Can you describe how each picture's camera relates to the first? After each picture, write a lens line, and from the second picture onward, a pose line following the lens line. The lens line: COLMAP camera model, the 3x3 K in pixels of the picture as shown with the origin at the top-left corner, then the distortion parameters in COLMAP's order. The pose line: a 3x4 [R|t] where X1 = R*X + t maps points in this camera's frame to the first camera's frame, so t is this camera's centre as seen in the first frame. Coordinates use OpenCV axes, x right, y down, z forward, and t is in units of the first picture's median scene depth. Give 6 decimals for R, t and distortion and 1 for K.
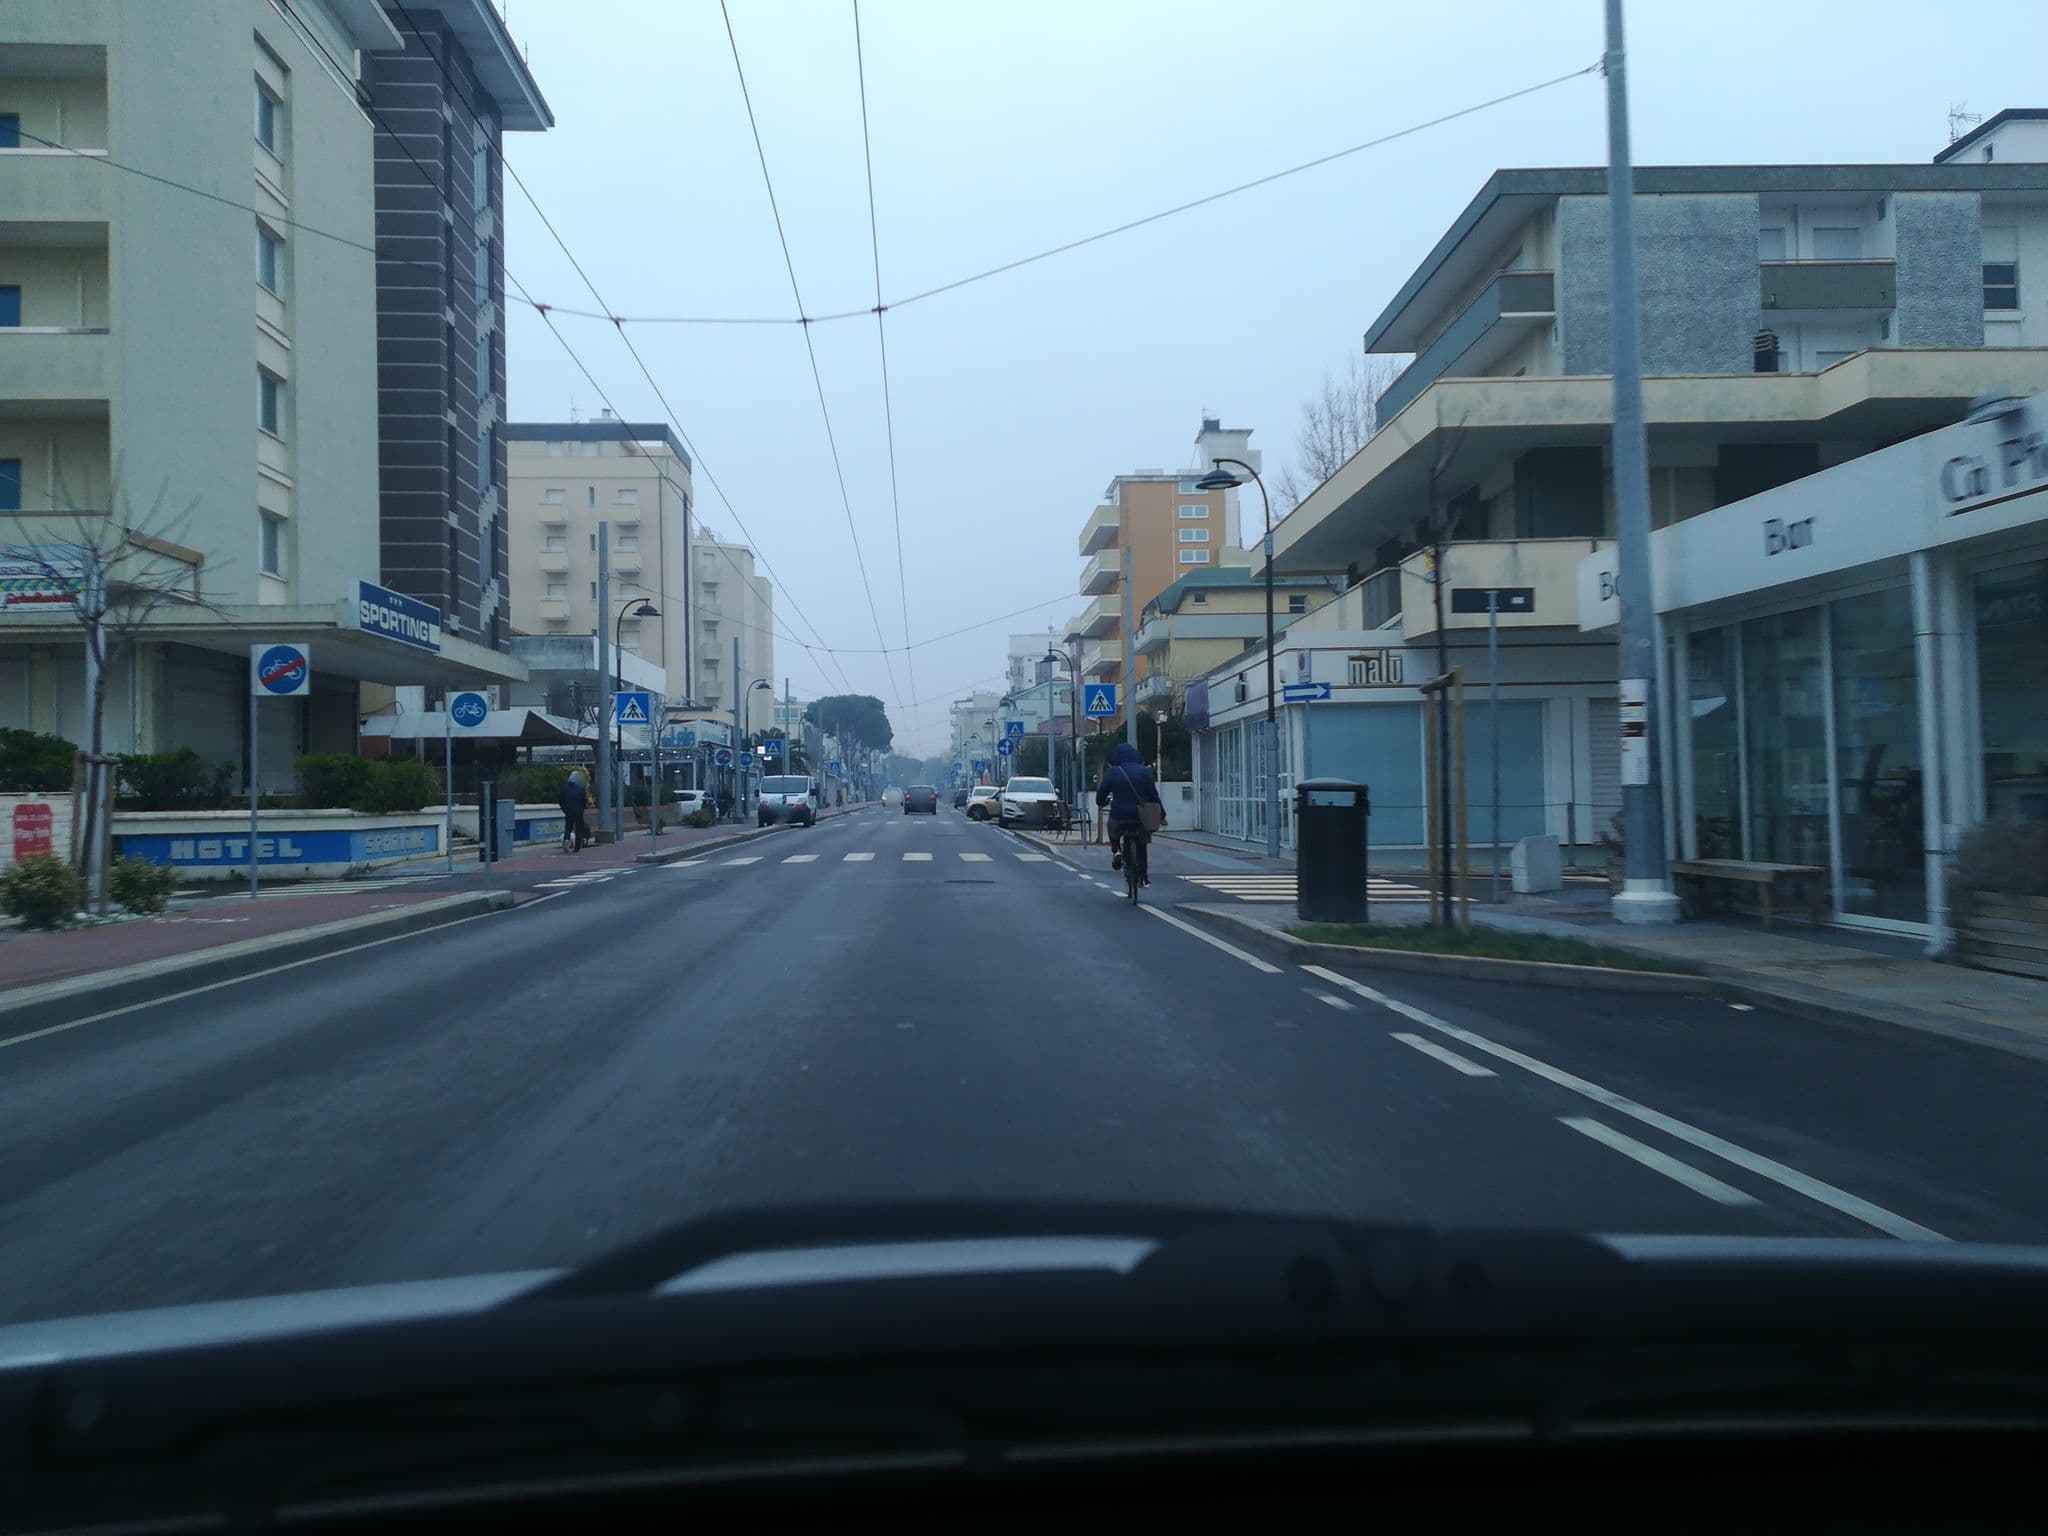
lens RADIAL K [[1520.3, 0, 1026.4], [0, 1520.3, 756.9], [0, 0, 1]] dist [0.046959, -0.003464]
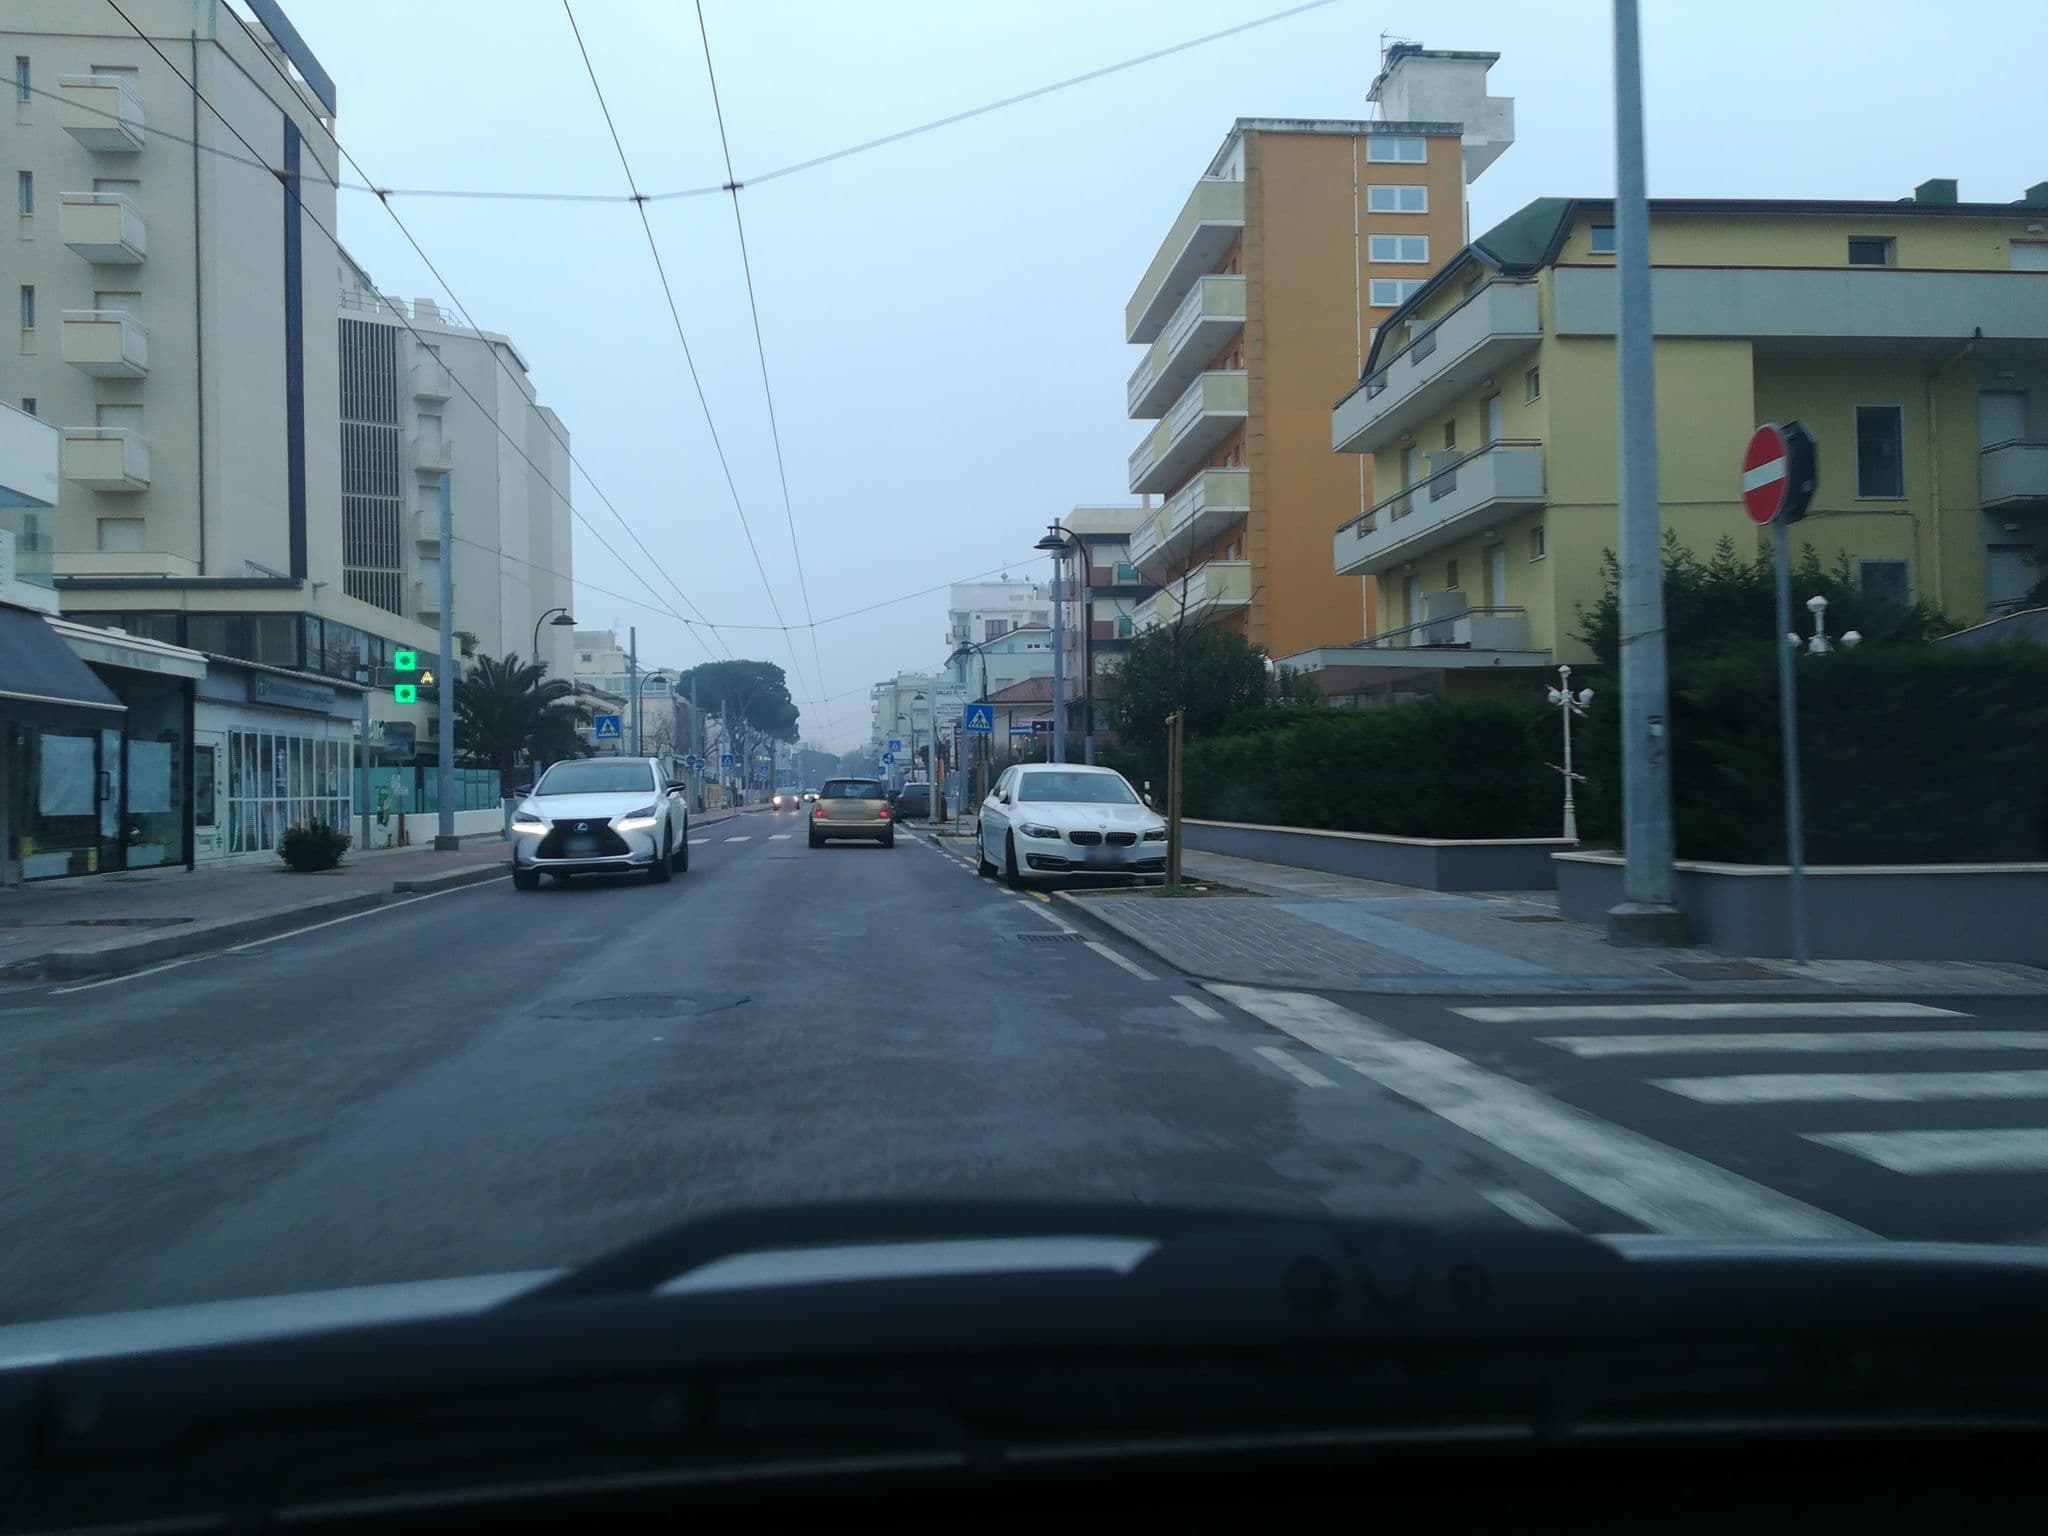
lens RADIAL K [[1520.3, 0, 1030.4], [0, 1520.3, 763.8], [0, 0, 1]] dist [0.046959, -0.003464]
pose [[0.998392, -0.003931, 0.056558, -0.028585], [0.003643, 0.999980, 0.005205, 0.011436], [-0.056578, -0.004990, 0.998386, 0.451833]]
